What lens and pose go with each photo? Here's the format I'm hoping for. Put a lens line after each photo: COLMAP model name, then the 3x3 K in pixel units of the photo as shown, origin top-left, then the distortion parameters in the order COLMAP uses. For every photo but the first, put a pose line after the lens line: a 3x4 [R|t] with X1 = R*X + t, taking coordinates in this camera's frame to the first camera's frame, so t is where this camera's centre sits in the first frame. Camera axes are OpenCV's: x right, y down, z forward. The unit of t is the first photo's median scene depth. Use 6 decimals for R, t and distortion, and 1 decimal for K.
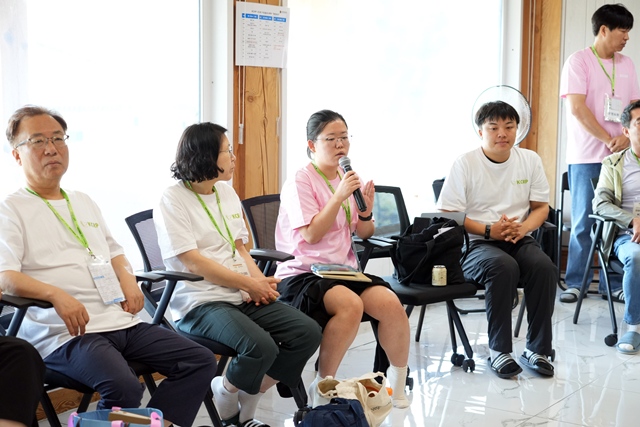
lens RADIAL K [[1084.3, 0, 322.6], [0, 1084.3, 210.1], [0, 0, 1]] dist [0.043662, 0.000000]
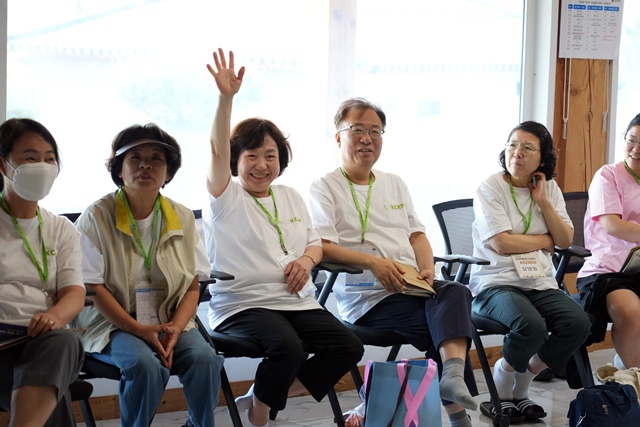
lens RADIAL K [[1905.6, 0, 320.6], [0, 1905.6, 210.2], [0, 0, 1]] dist [-0.078758, 0.000000]
pose [[0.958266, 0.049786, -0.281508, 0.261406], [-0.053845, 0.998527, -0.006698, 0.033330], [0.280760, 0.021577, 0.959535, -0.893444]]
